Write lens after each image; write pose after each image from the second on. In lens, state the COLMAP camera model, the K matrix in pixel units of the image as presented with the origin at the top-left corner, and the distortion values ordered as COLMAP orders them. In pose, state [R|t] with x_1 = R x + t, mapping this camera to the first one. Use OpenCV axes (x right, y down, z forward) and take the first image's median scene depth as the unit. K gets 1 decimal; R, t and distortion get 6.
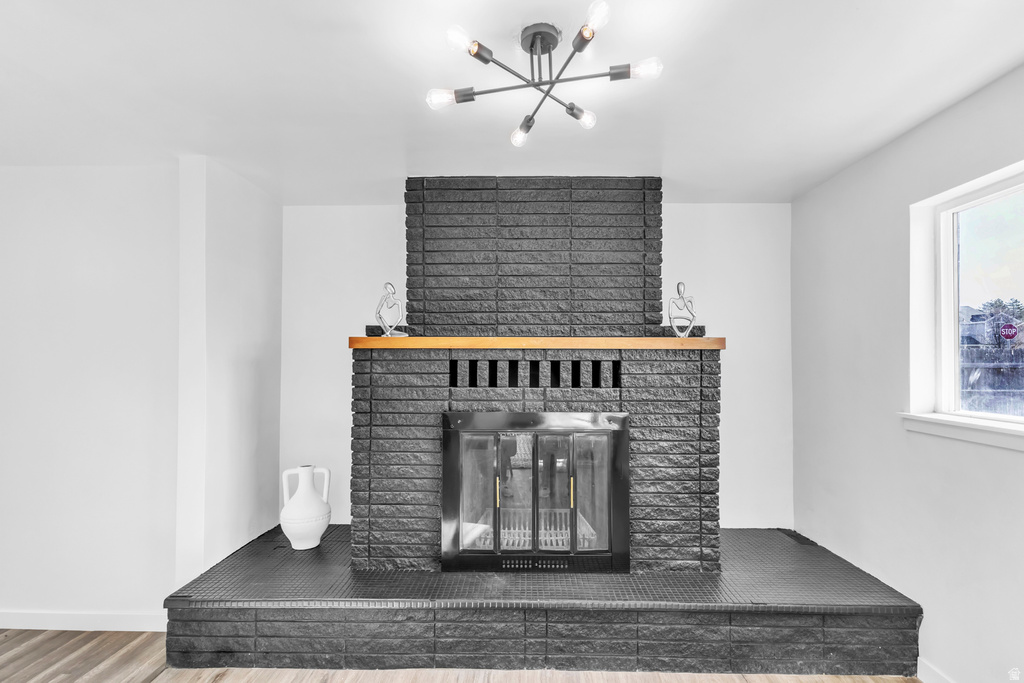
lens RADIAL K [[540.7, 0, 511.3], [0, 540.7, 352.6], [0, 0, 1]] dist [0.001212, -0.000006]
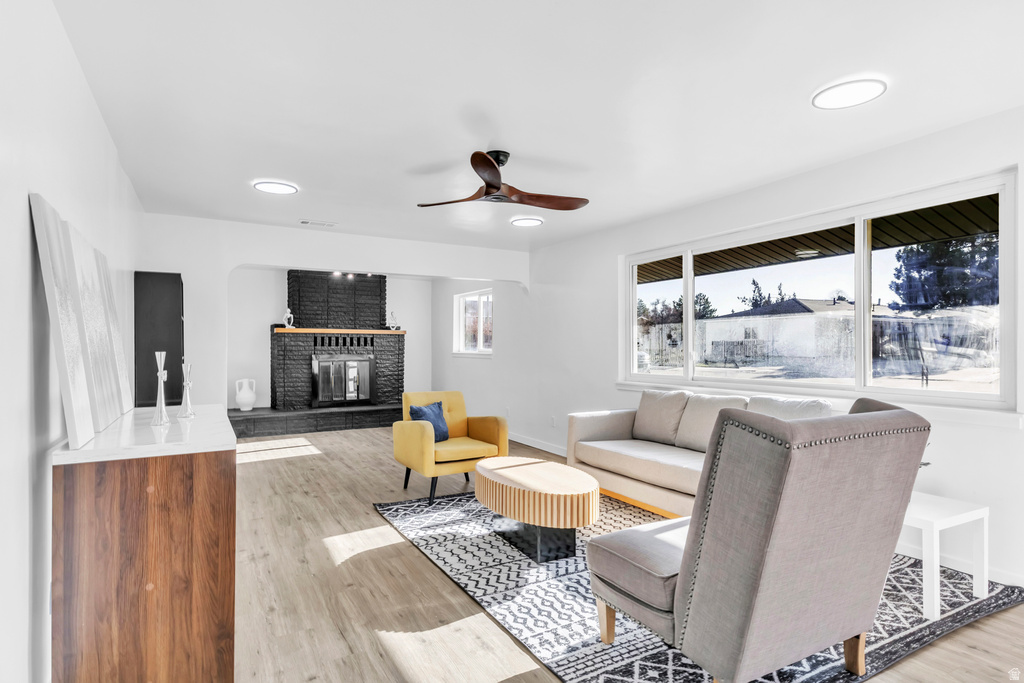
lens RADIAL K [[540.7, 0, 511.3], [0, 540.7, 352.6], [0, 0, 1]] dist [0.001212, -0.000006]
pose [[0.867319, -0.000882, 0.497753, -0.634702], [-0.008808, 0.999815, 0.017119, 0.040522], [-0.497676, -0.019232, 0.867150, -2.016645]]
